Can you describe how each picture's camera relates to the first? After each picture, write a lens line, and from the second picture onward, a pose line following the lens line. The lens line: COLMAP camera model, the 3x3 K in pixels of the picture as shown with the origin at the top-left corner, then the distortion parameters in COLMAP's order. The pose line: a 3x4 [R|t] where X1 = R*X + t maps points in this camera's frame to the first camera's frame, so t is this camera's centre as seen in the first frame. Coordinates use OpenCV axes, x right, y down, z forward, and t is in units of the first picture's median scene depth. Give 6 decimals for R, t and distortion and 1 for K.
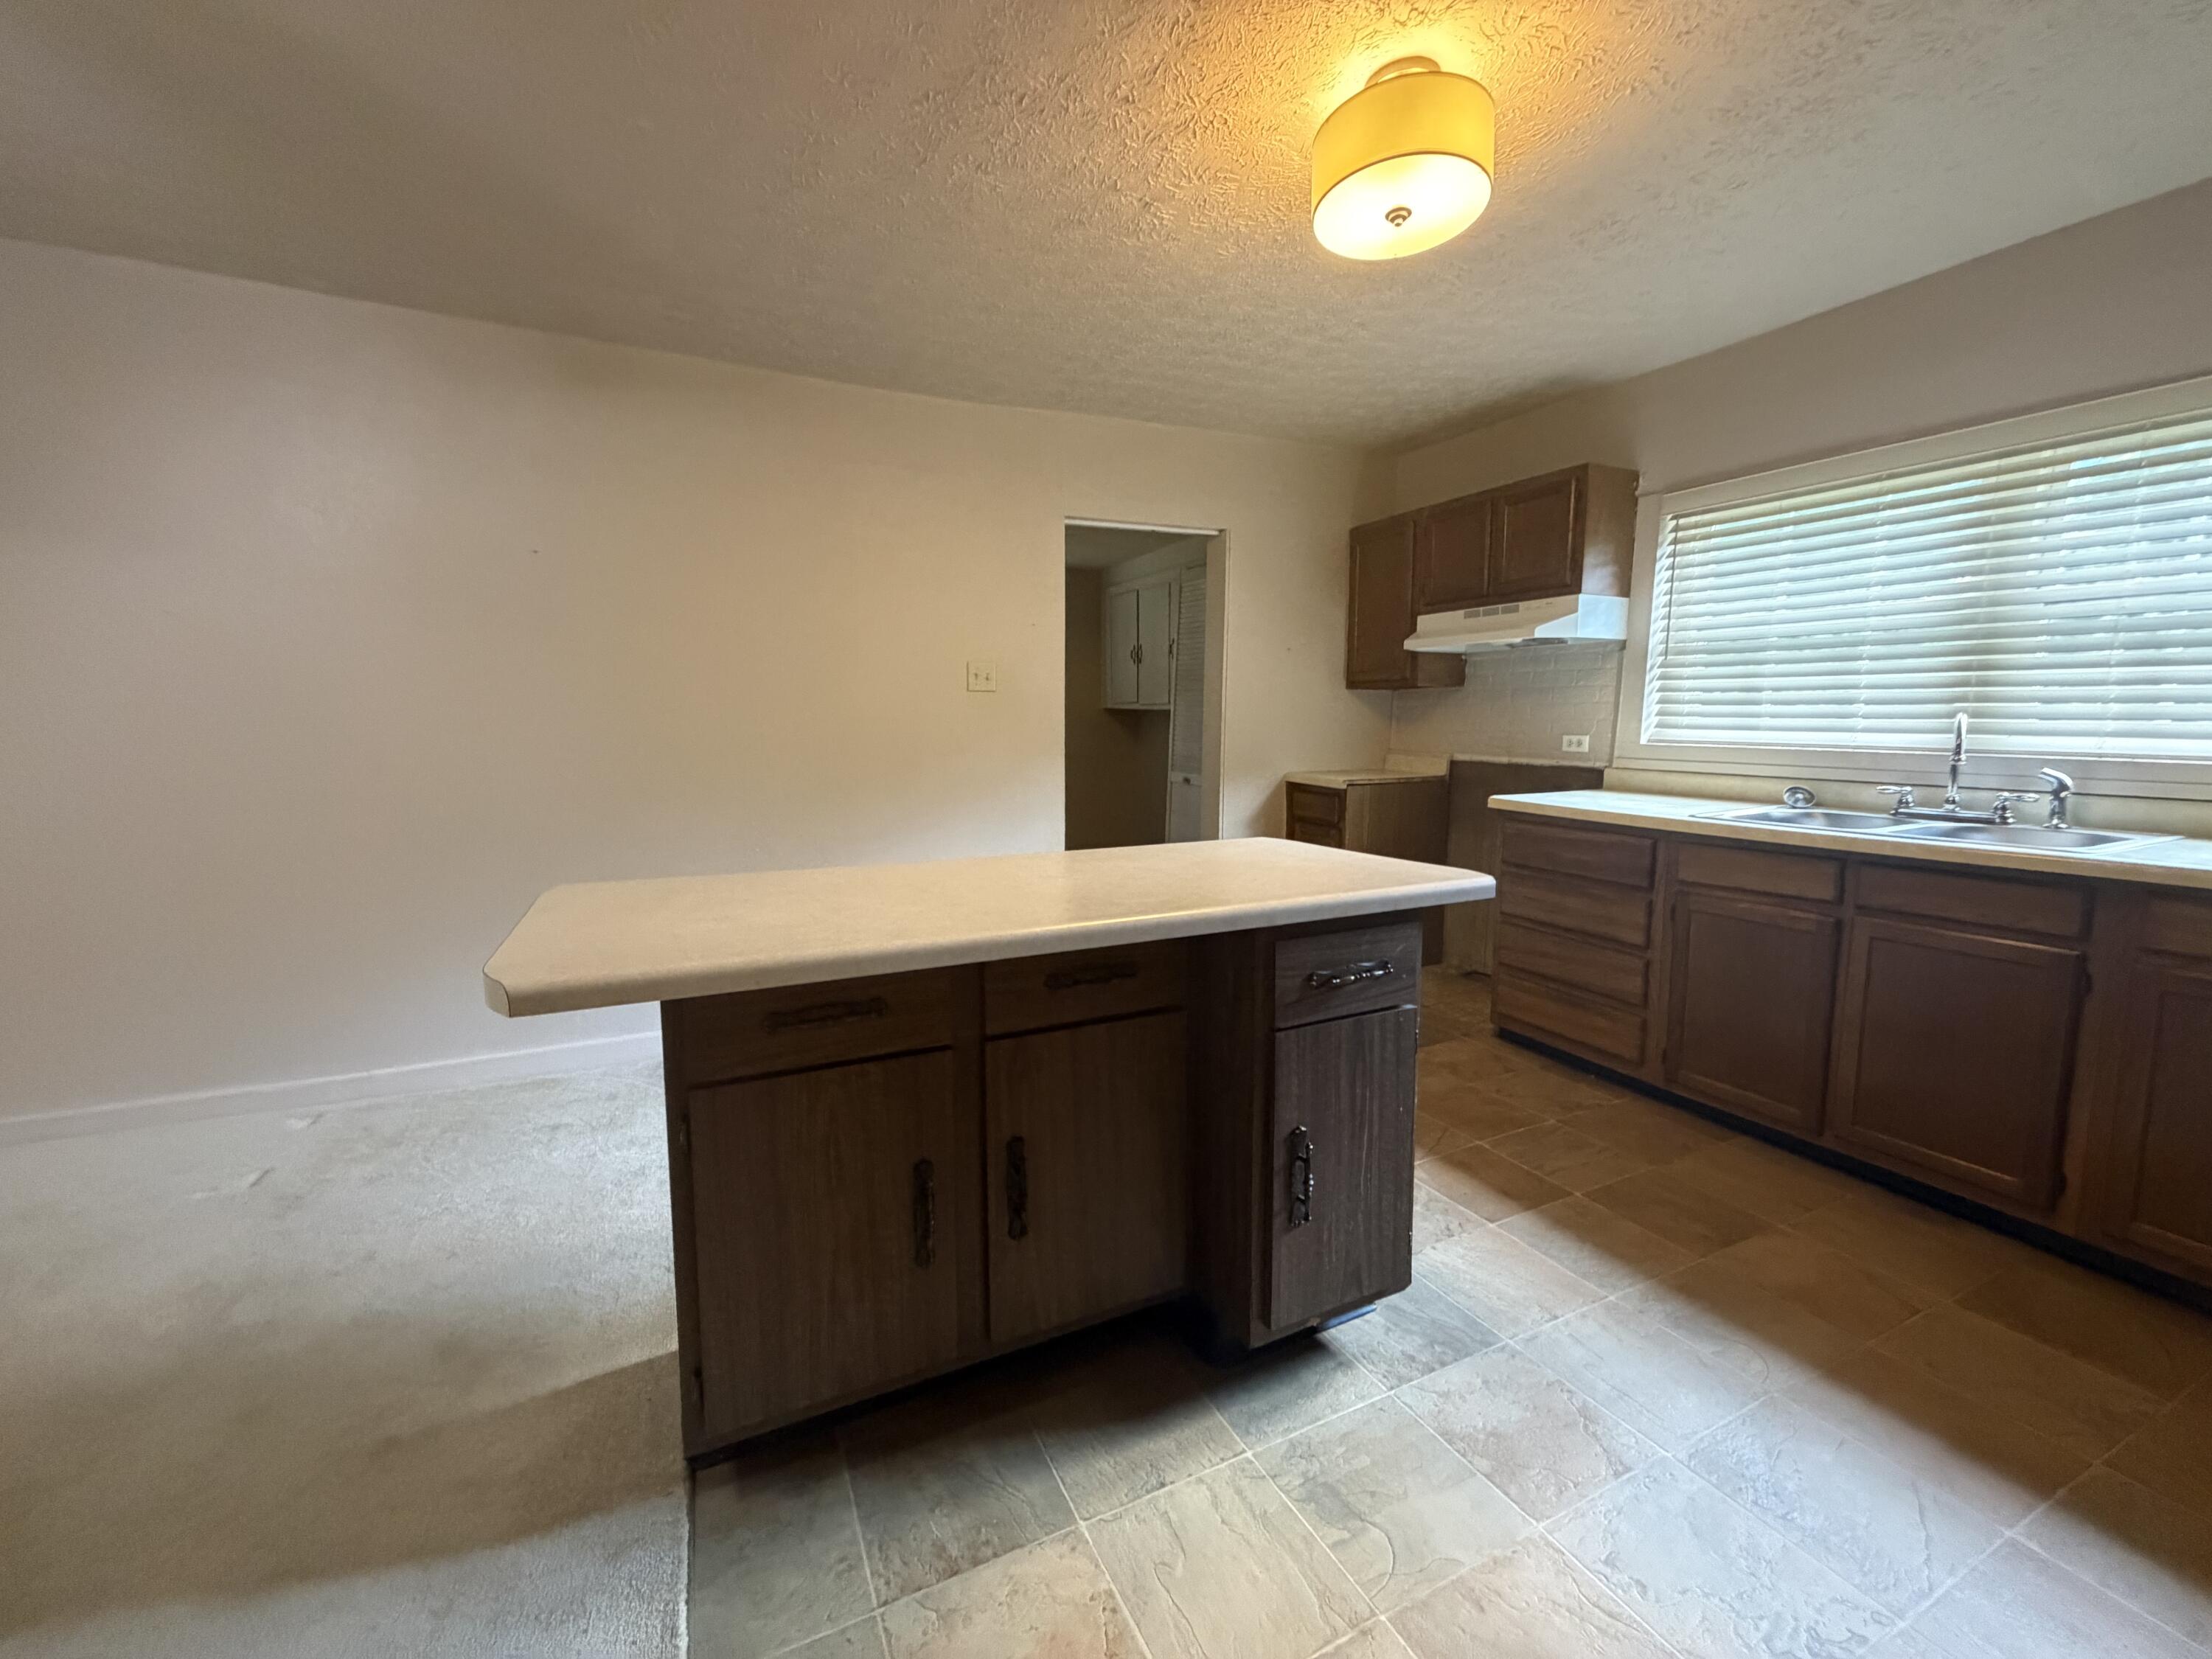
lens RADIAL K [[880.9, 0, 1097.7], [0, 880.9, 823.4], [0, 0, 1]] dist [0.001418, 0.000080]
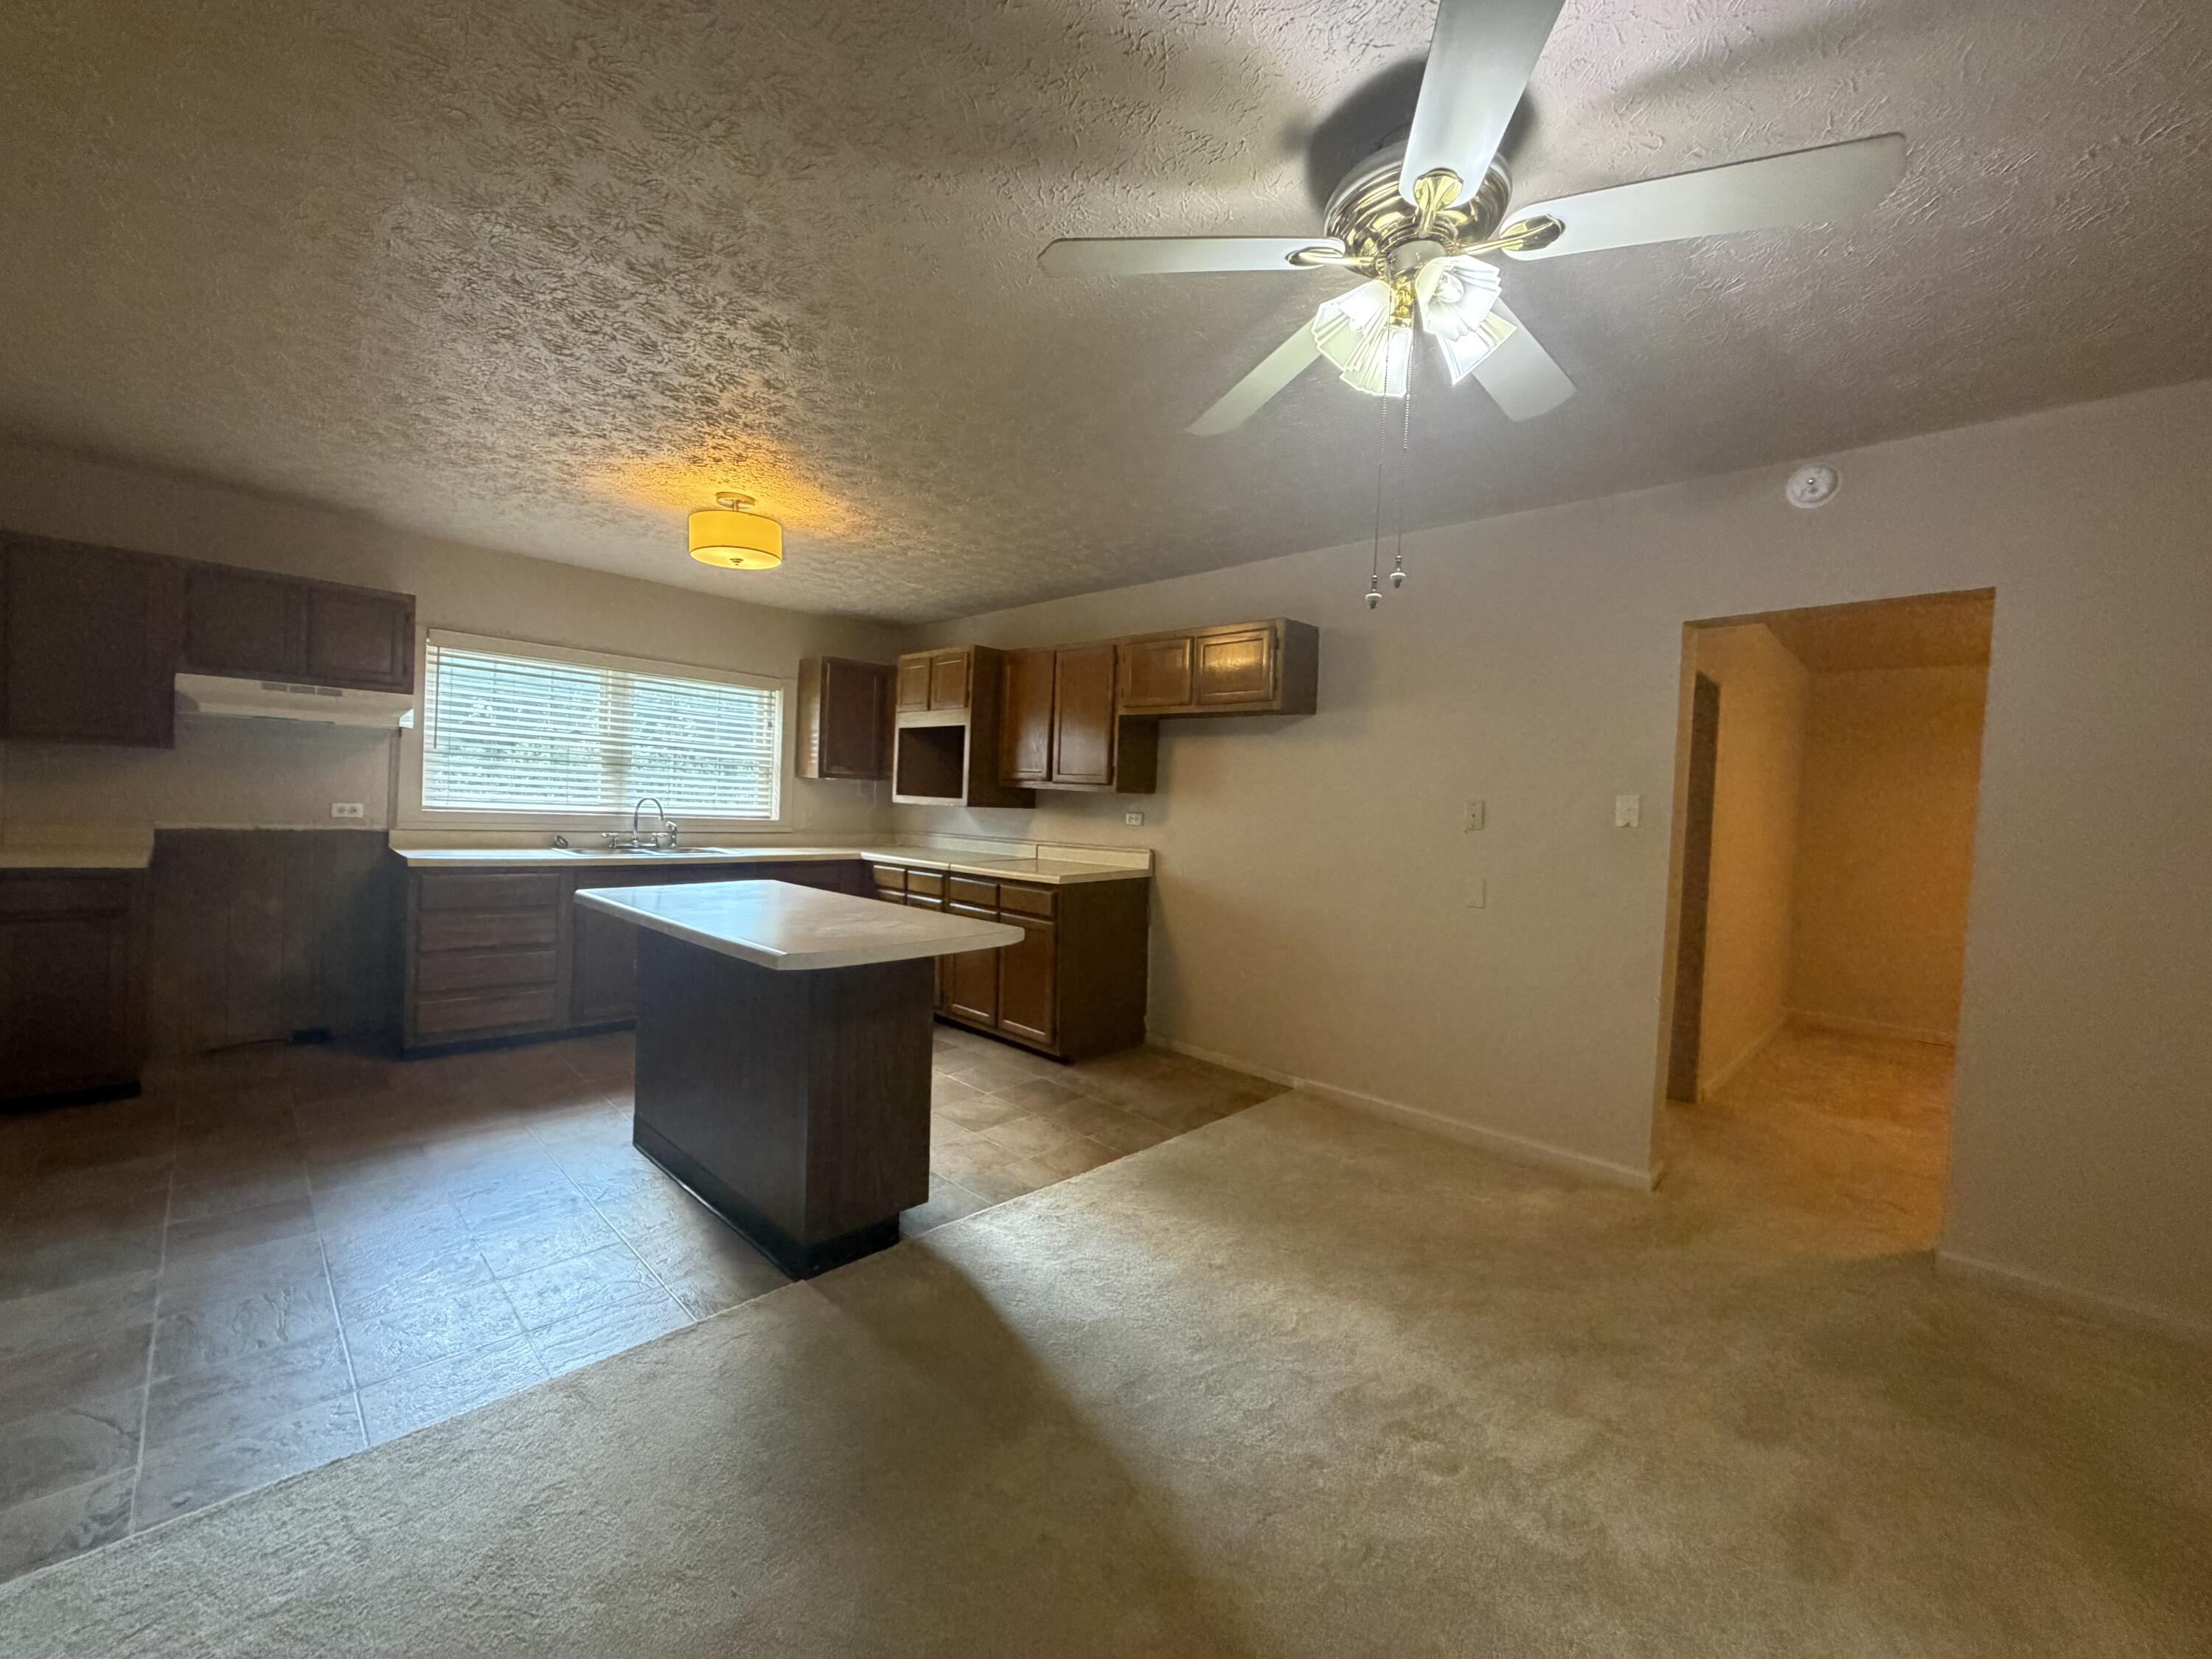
lens RADIAL K [[871.4, 0, 1106.0], [0, 871.4, 829.5], [0, 0, 1]] dist [0.001446, 0.000090]
pose [[-0.365316, -0.041789, 0.929945, -1.477028], [0.066932, 0.995227, 0.071016, -0.130620], [-0.928474, 0.088187, -0.360775, 0.794698]]
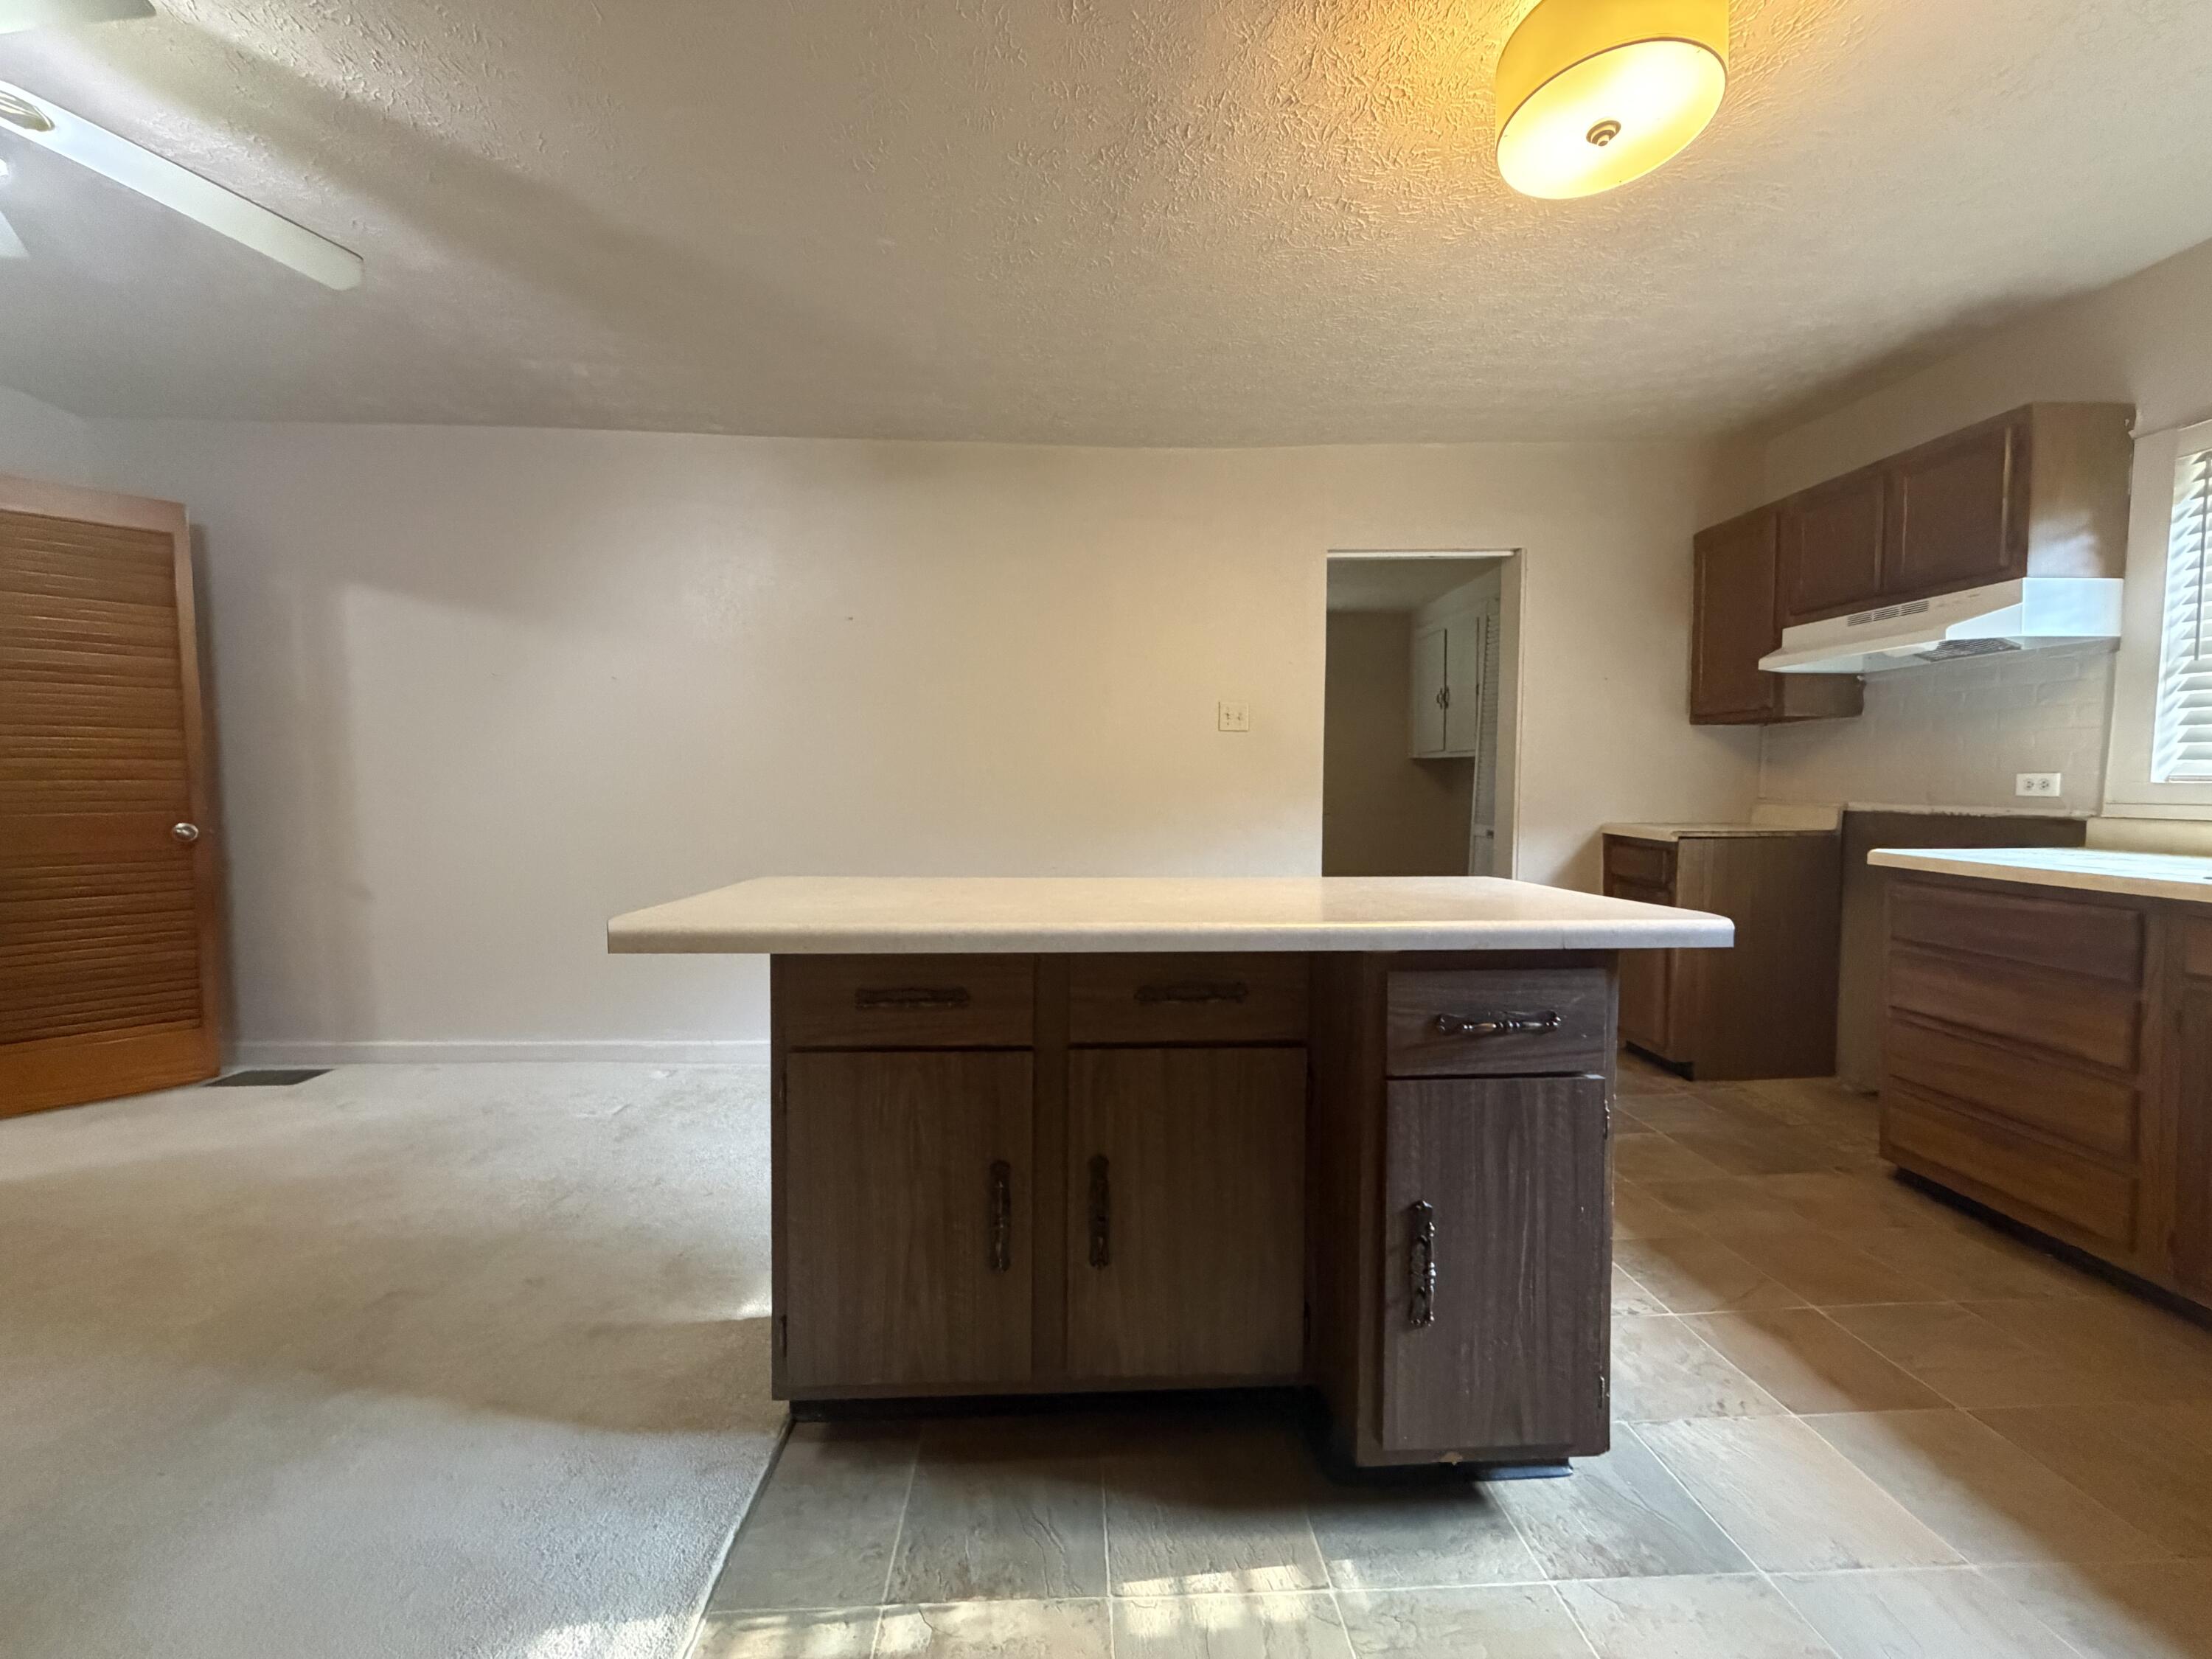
lens RADIAL K [[881.4, 0, 1100.1], [0, 881.4, 823.6], [0, 0, 1]] dist [0.001824, -0.000292]
pose [[0.921300, 0.019135, -0.388382, 0.188594], [-0.048513, 0.996641, -0.065976, 0.042589], [0.385815, 0.079625, 0.919134, 0.066756]]
